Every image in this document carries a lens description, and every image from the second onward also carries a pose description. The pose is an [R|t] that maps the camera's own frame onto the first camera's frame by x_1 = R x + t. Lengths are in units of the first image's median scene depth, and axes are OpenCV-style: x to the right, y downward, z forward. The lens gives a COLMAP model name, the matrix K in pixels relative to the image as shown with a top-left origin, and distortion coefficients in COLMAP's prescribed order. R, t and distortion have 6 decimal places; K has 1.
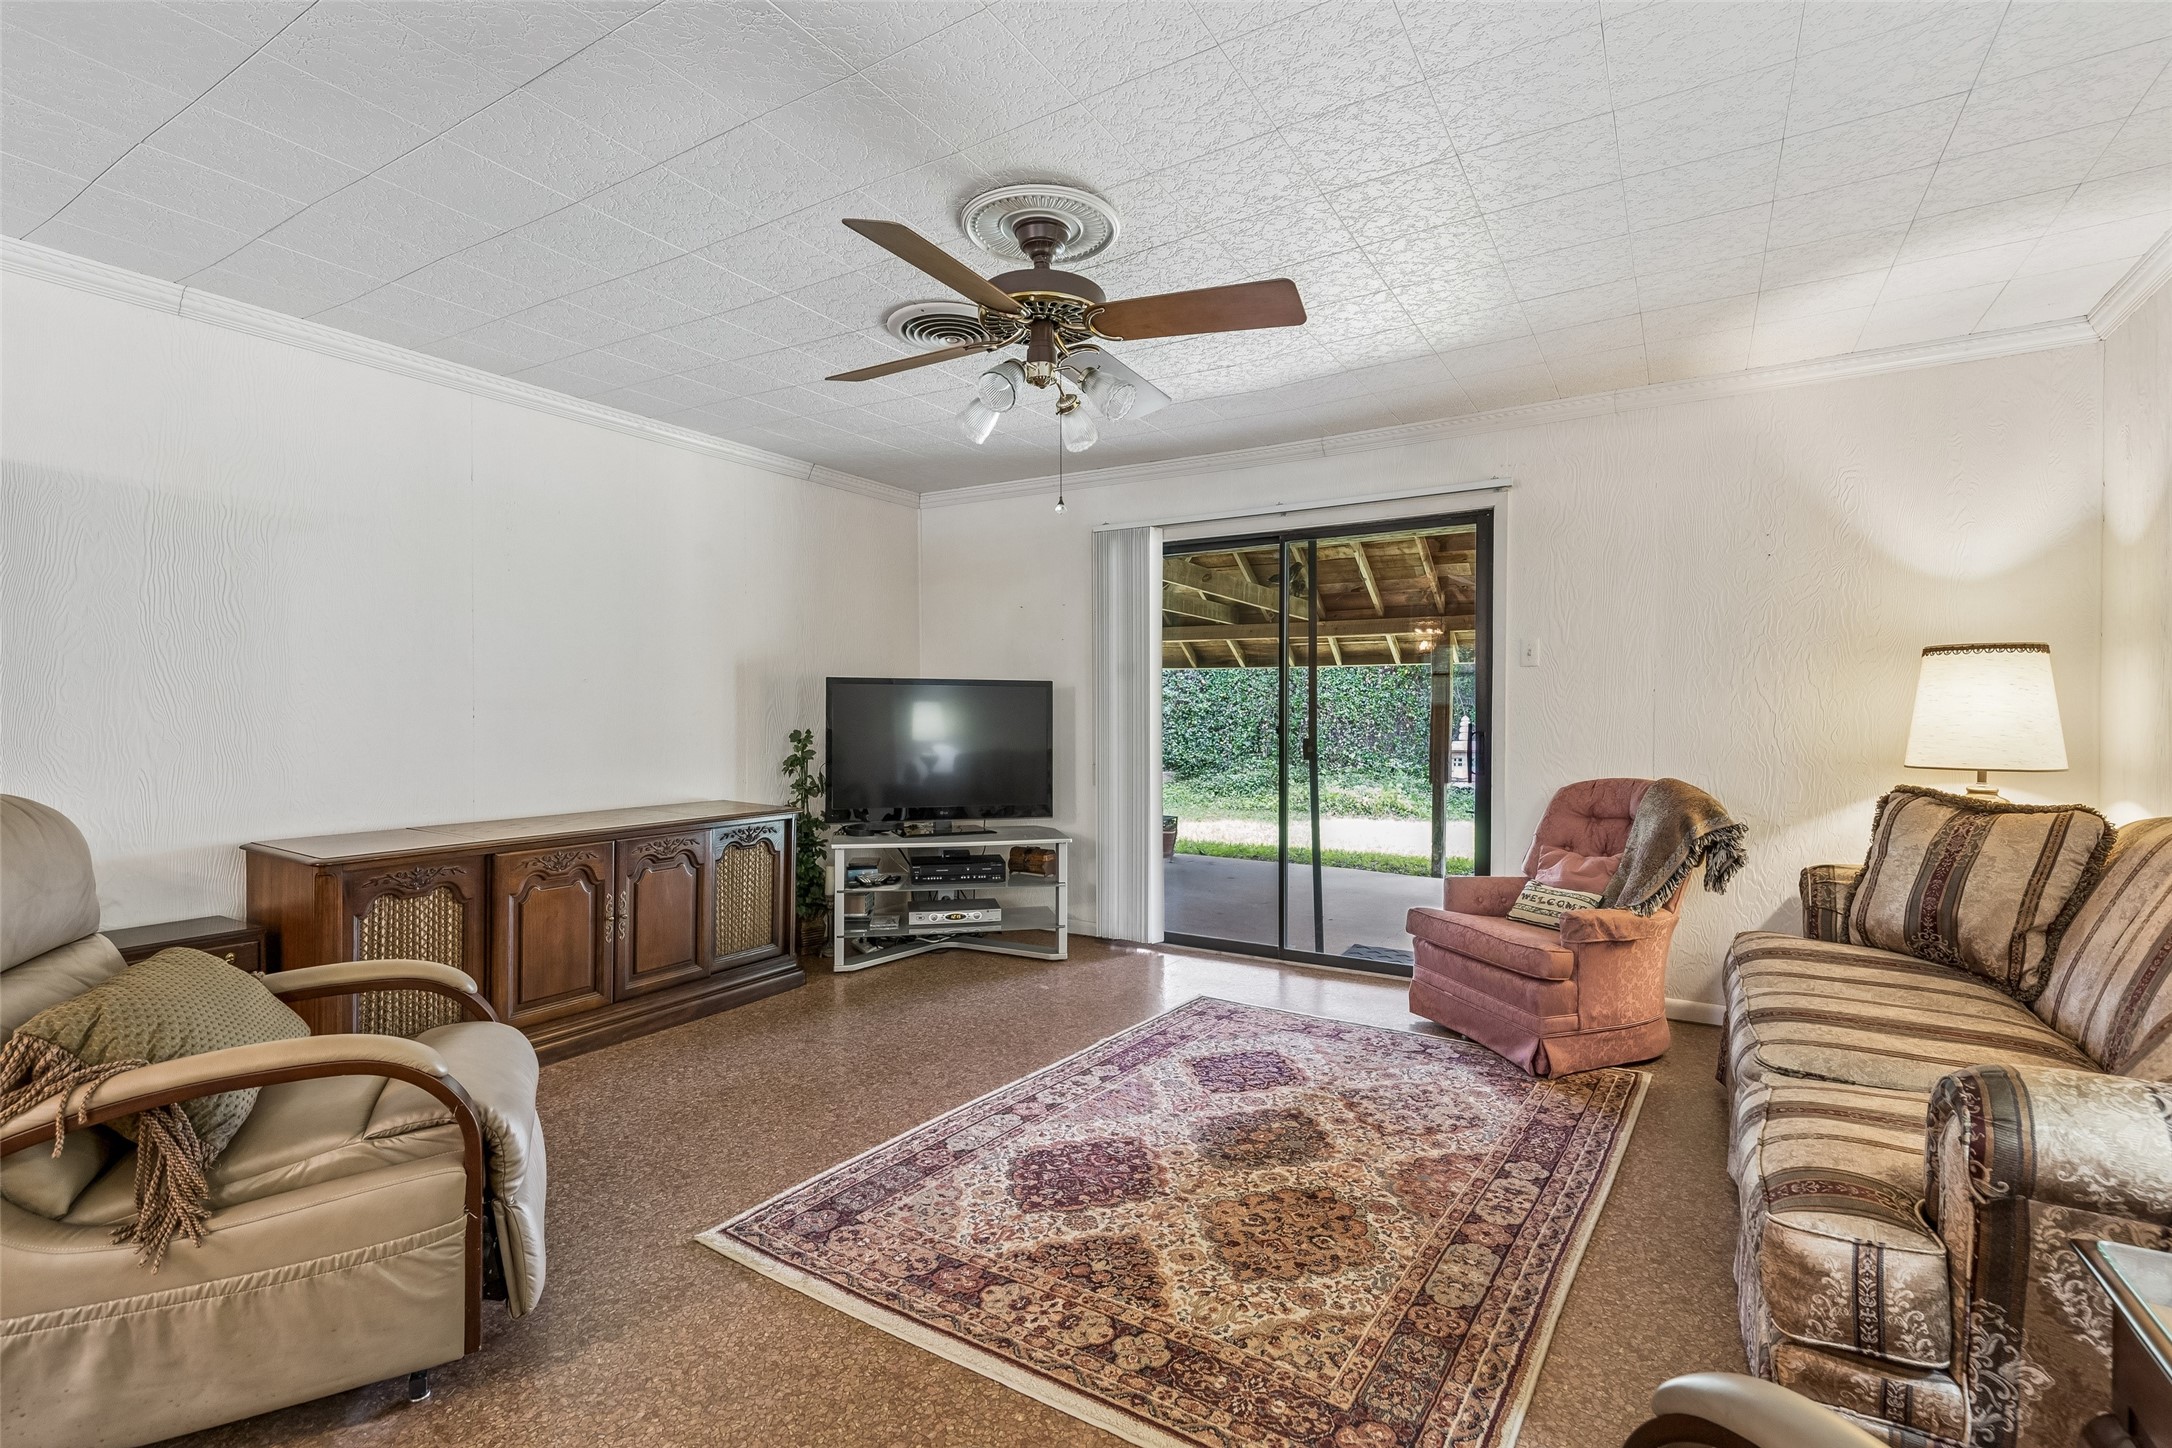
lens RADIAL K [[992.4, 0, 1097.6], [0, 992.4, 706.5], [0, 0, 1]] dist [0.013088, -0.002084]
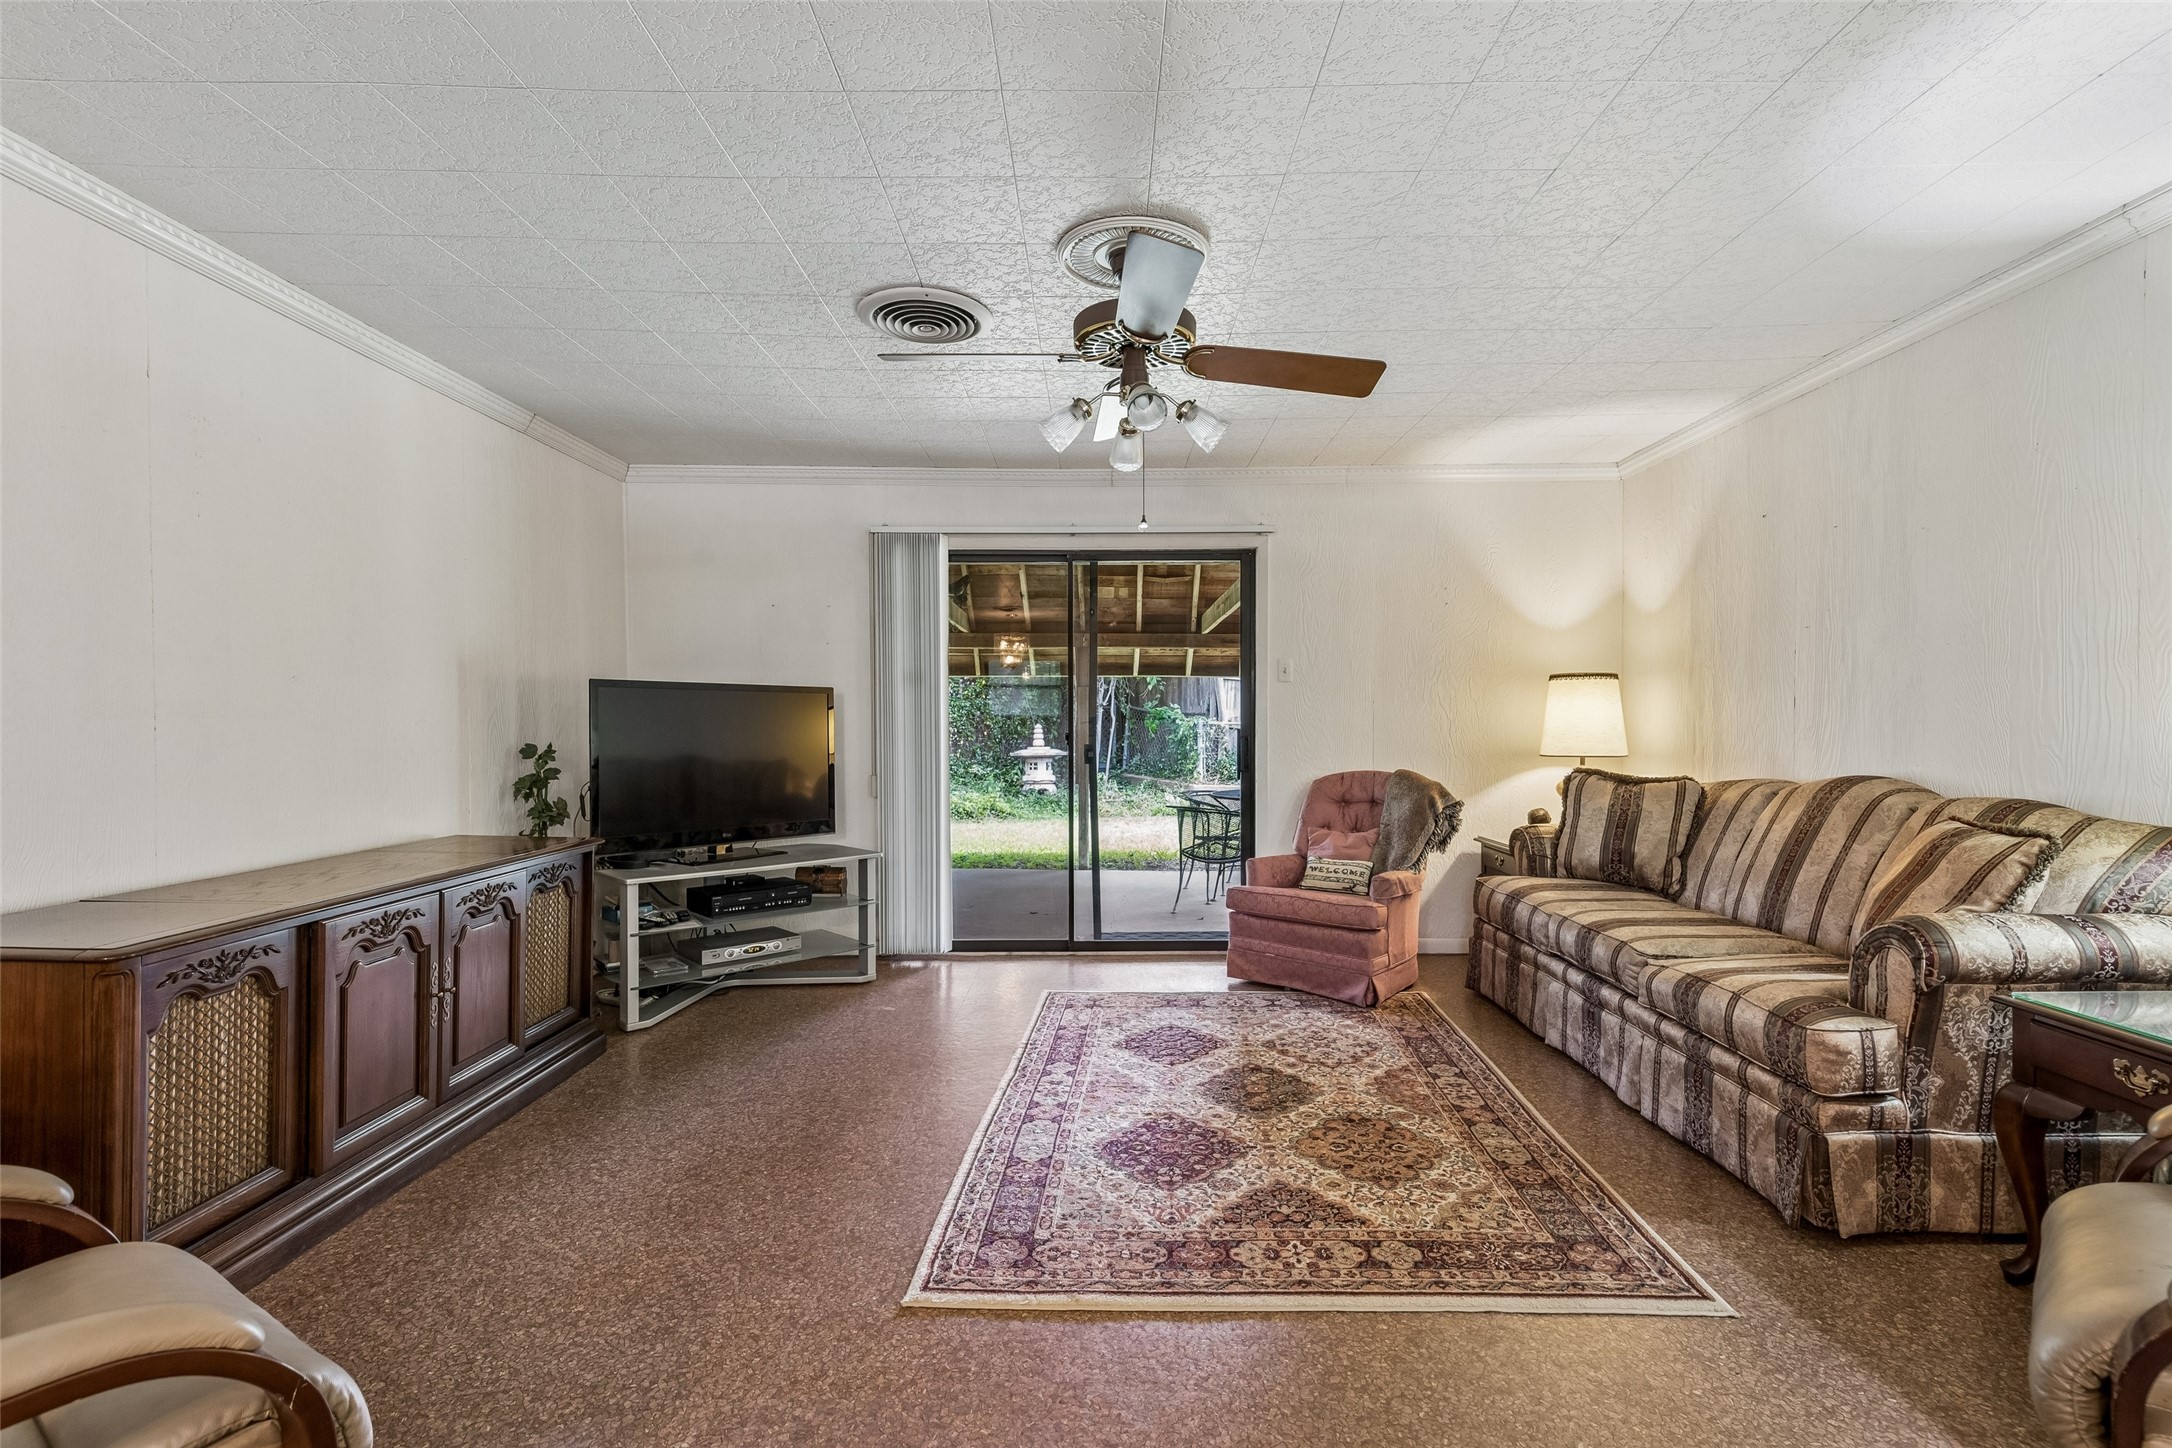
lens RADIAL K [[992.4, 0, 1130.6], [0, 992.4, 719.4], [0, 0, 1]] dist [0.013088, -0.002084]
pose [[0.849870, -0.002144, 0.526988, -0.481288], [0.000123, 0.999993, 0.003869, 0.001006], [-0.526993, -0.003224, 0.849864, 0.088193]]
